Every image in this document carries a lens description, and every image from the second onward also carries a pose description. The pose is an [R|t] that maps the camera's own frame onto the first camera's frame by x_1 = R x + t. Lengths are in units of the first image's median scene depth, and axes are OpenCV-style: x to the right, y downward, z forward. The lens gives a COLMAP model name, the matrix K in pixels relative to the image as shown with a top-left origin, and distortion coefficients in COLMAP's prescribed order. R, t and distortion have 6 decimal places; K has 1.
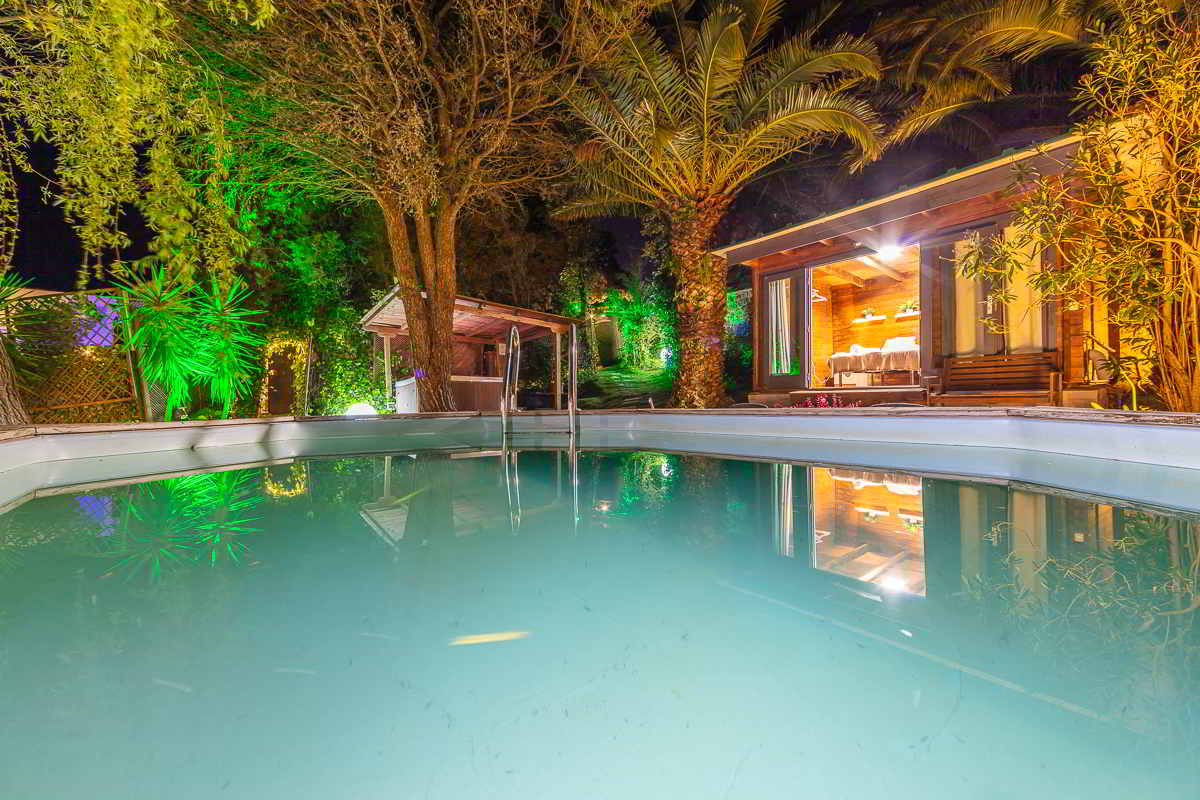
lens RADIAL K [[477.9, 0, 600.0], [0, 477.9, 400.0], [0, 0, 1]] dist [-0.001302, -0.000048]
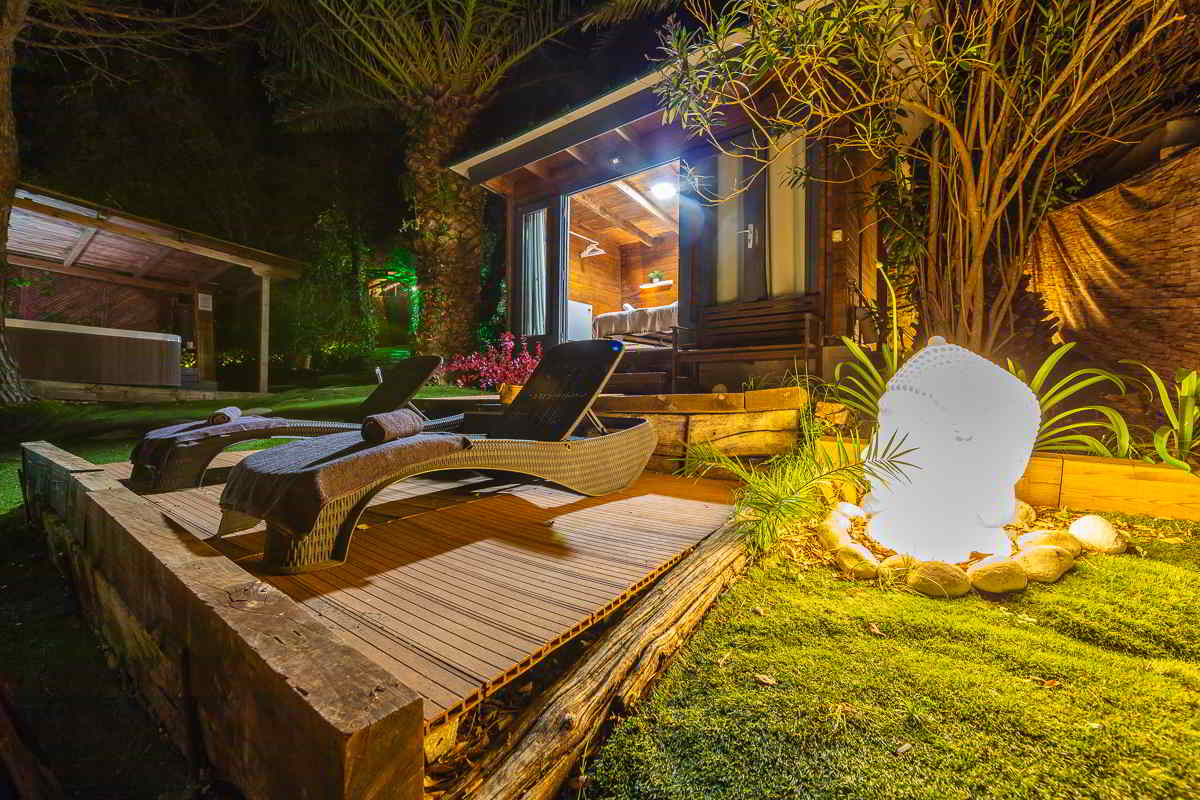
lens RADIAL K [[482.6, 0, 600.0], [0, 482.6, 400.0], [0, 0, 1]] dist [0.000329, -0.000805]
pose [[0.960016, 0.018699, 0.279322, 0.247540], [-0.018970, 0.999819, -0.001731, 0.044276], [-0.279303, -0.003637, 0.960196, 0.215507]]
